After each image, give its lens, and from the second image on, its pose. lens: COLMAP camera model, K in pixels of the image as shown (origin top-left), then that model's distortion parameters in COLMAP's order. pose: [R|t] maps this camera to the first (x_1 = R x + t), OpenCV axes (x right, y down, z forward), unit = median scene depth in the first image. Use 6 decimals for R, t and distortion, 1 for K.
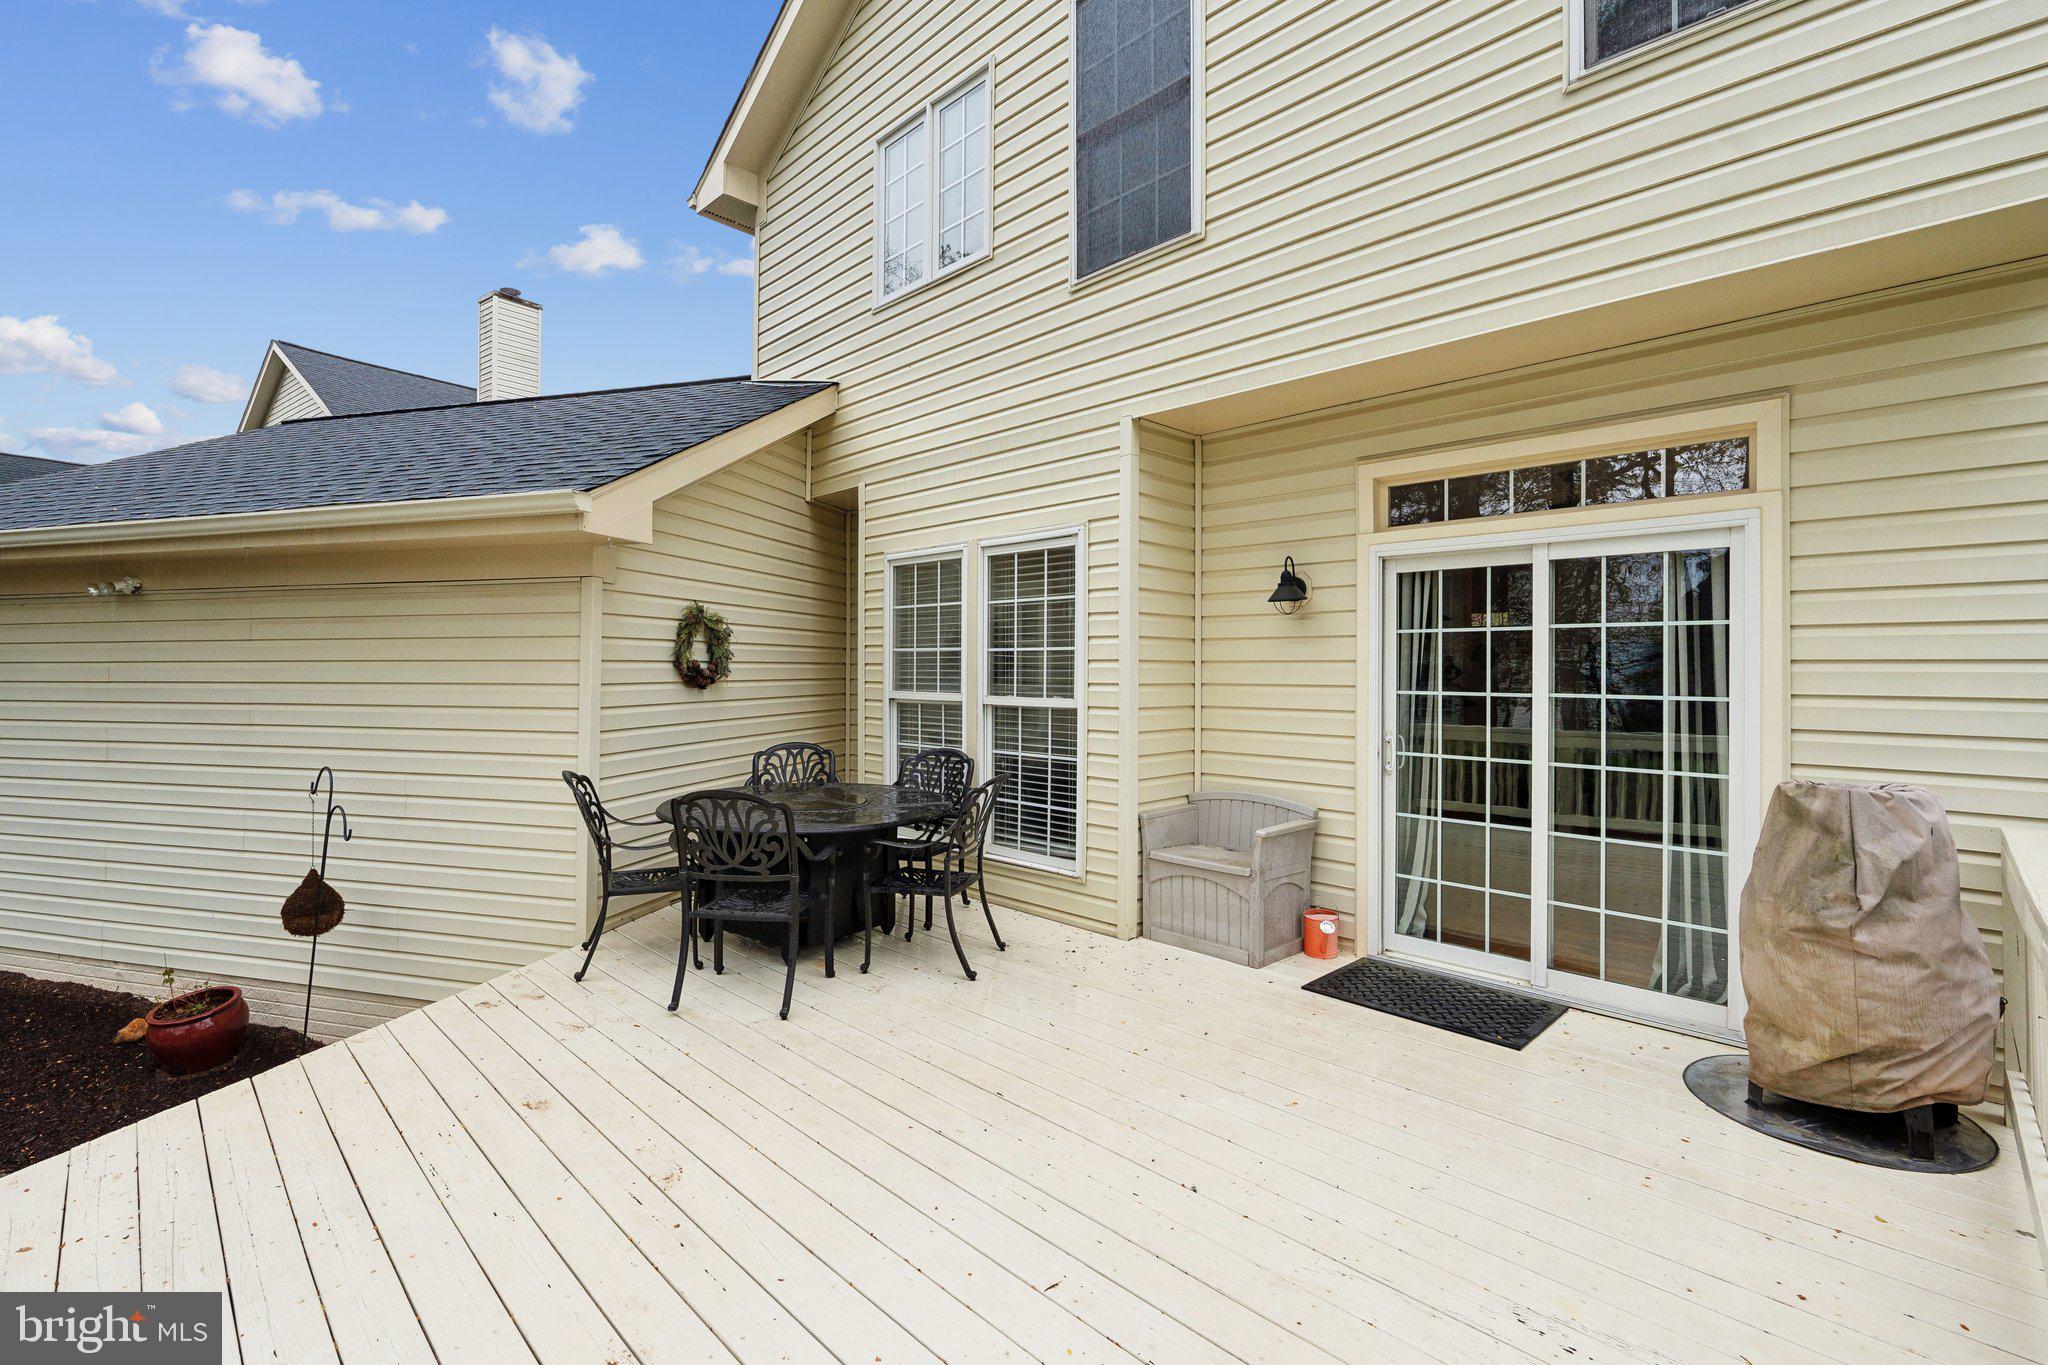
lens RADIAL K [[906.8, 0, 1022.1], [0, 906.8, 670.5], [0, 0, 1]] dist [-0.007275, 0.001268]
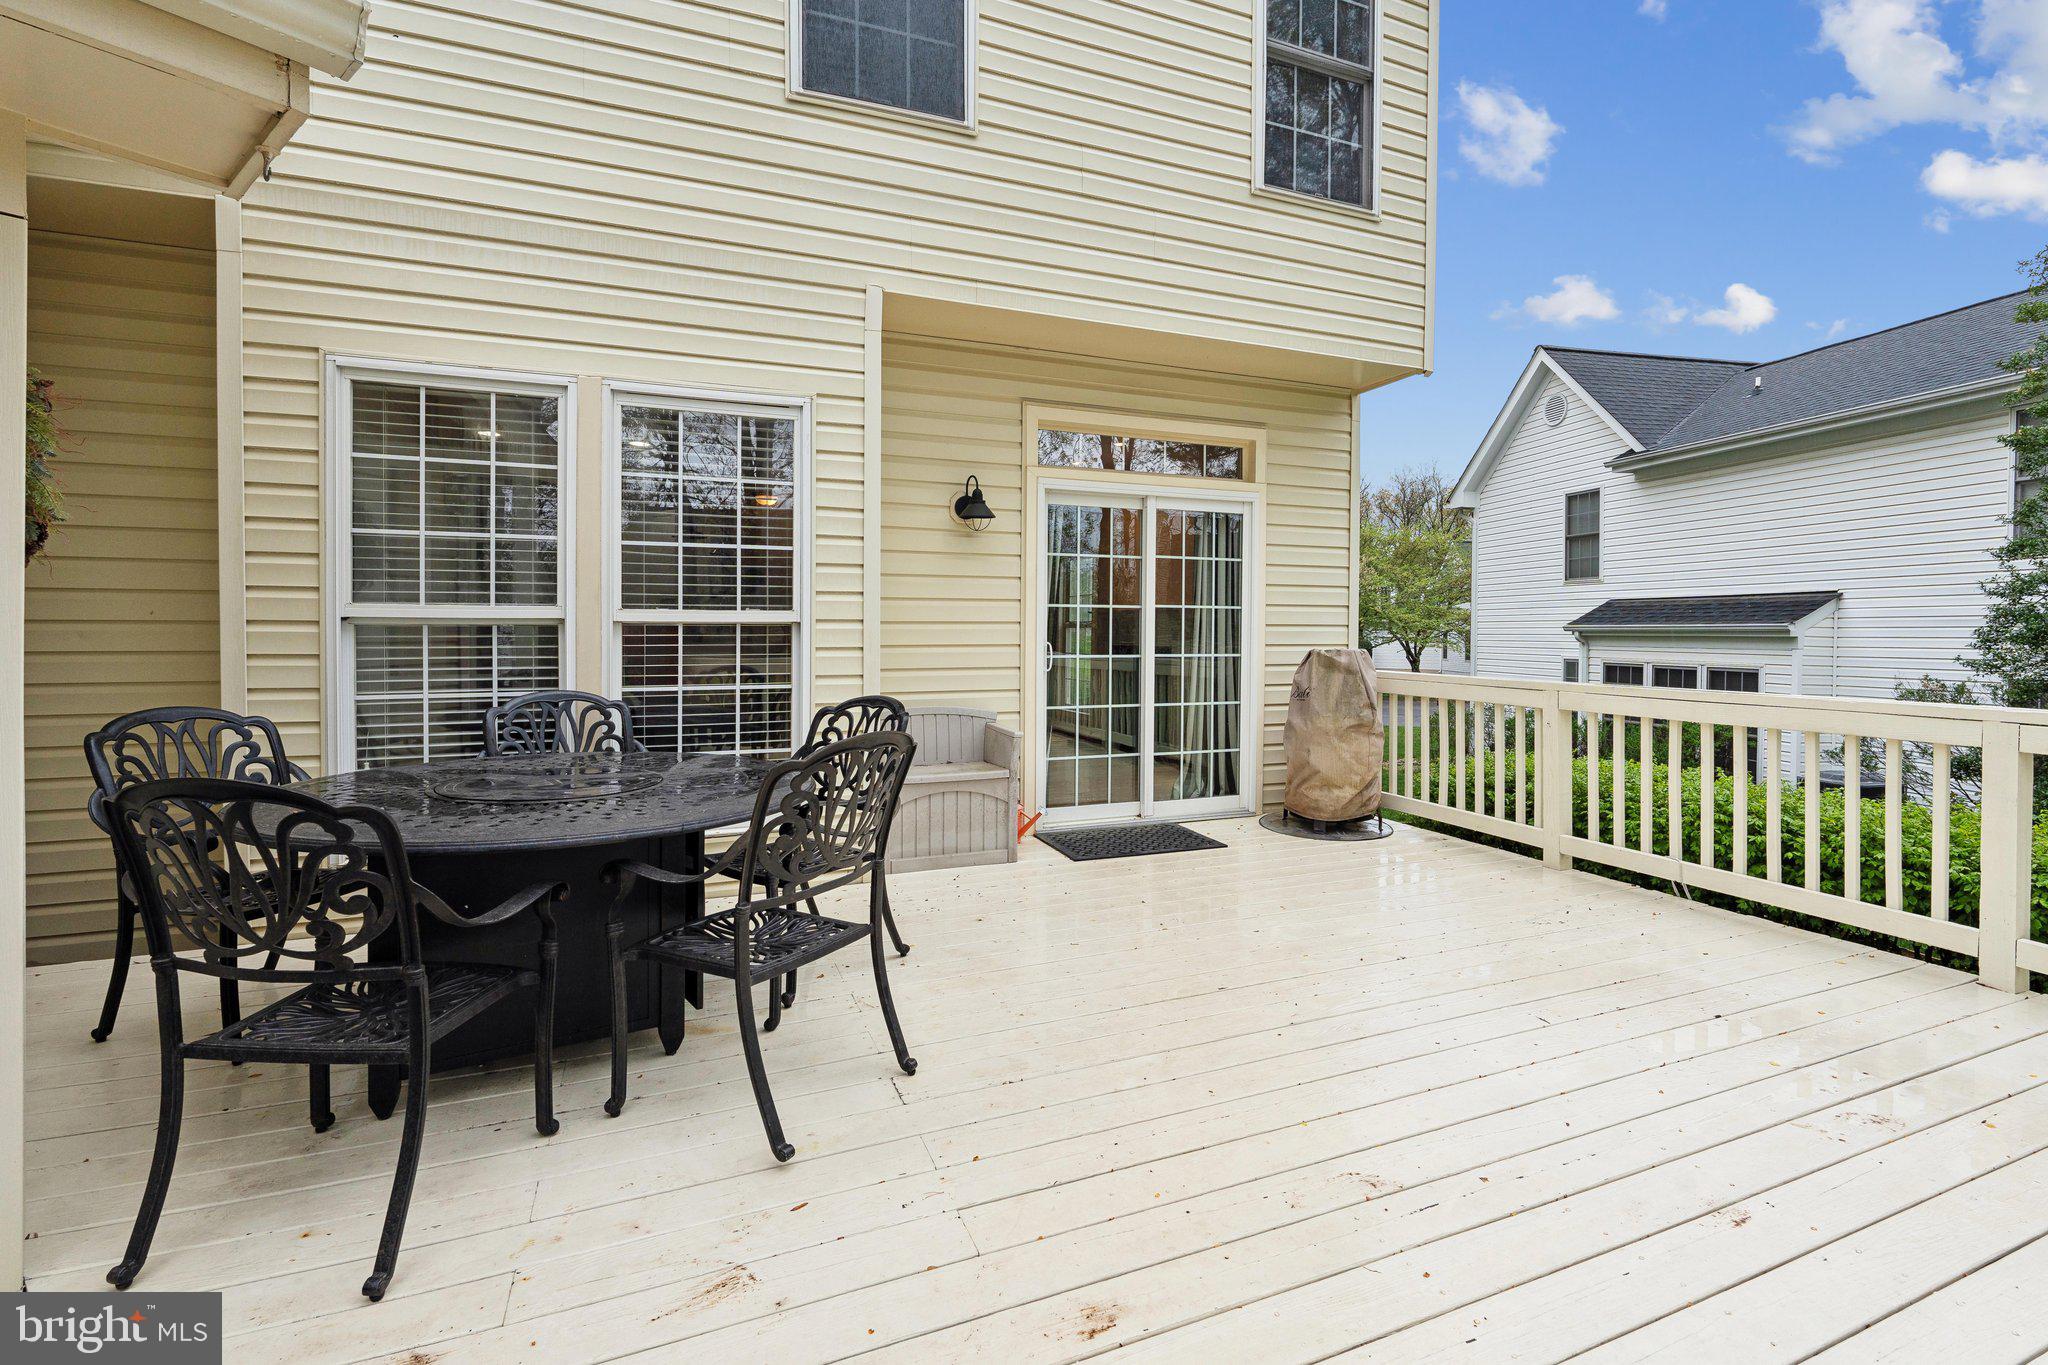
lens RADIAL K [[906.8, 0, 1016.2], [0, 906.8, 654.8], [0, 0, 1]] dist [-0.007275, 0.001268]
pose [[0.392027, -0.025960, 0.919587, -0.686603], [0.003201, 0.999634, 0.026855, 0.055492], [-0.919948, -0.007584, 0.391966, 0.564416]]
